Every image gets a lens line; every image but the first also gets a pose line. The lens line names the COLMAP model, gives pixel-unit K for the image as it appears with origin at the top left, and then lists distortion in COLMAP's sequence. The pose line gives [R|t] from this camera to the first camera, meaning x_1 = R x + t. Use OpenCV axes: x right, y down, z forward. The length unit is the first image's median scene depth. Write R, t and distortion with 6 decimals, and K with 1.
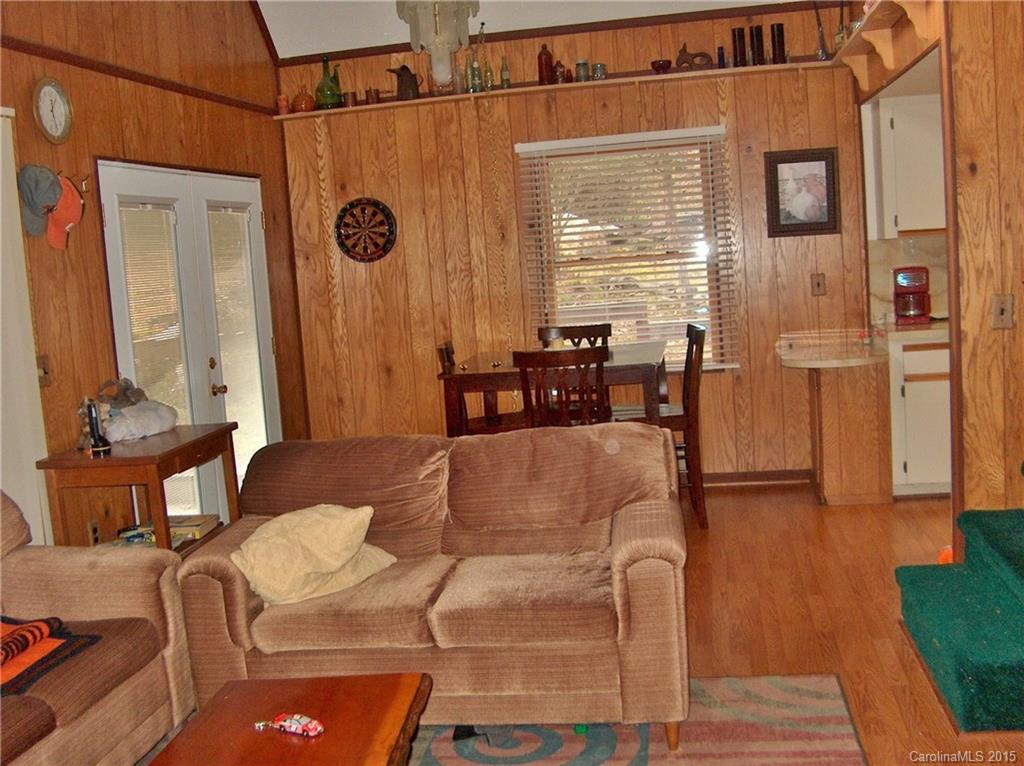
lens RADIAL K [[1121.4, 0, 517.9], [0, 1121.4, 404.9], [0, 0, 1]] dist [-0.107629, 0.005345]
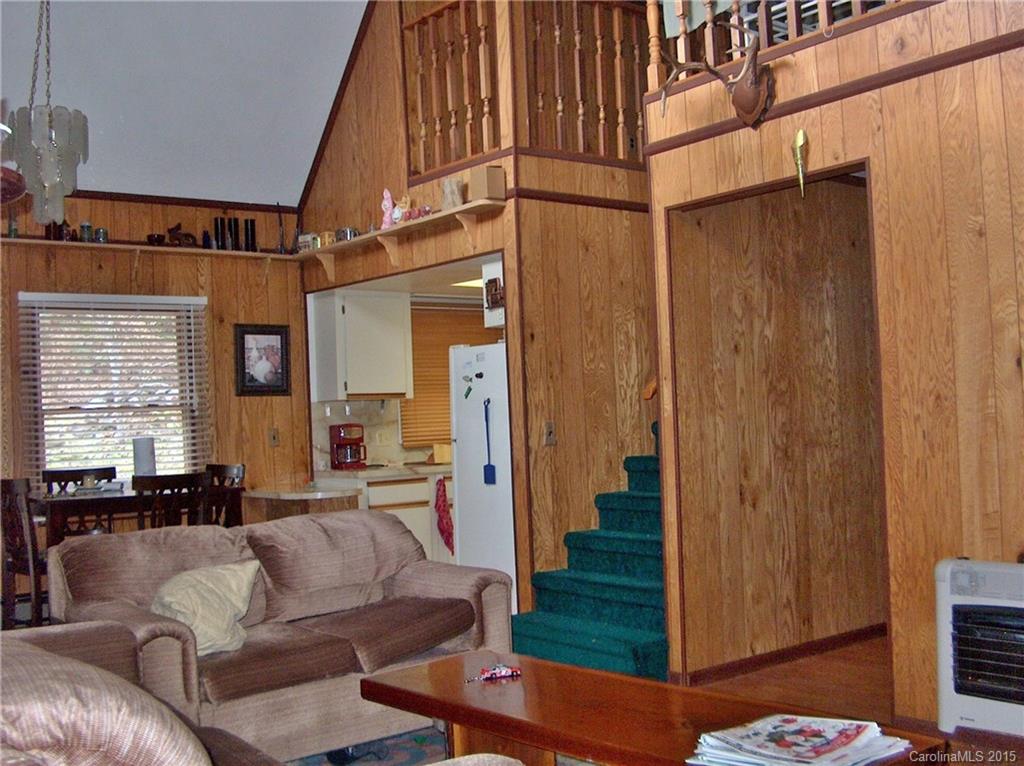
lens RADIAL K [[1121.4, 0, 517.9], [0, 1121.4, 404.9], [0, 0, 1]] dist [-0.107629, 0.005345]
pose [[0.686213, 0.058519, 0.725043, -0.421315], [0.084246, 0.983657, -0.159126, 0.069887], [-0.722506, 0.170276, 0.670068, 0.007502]]
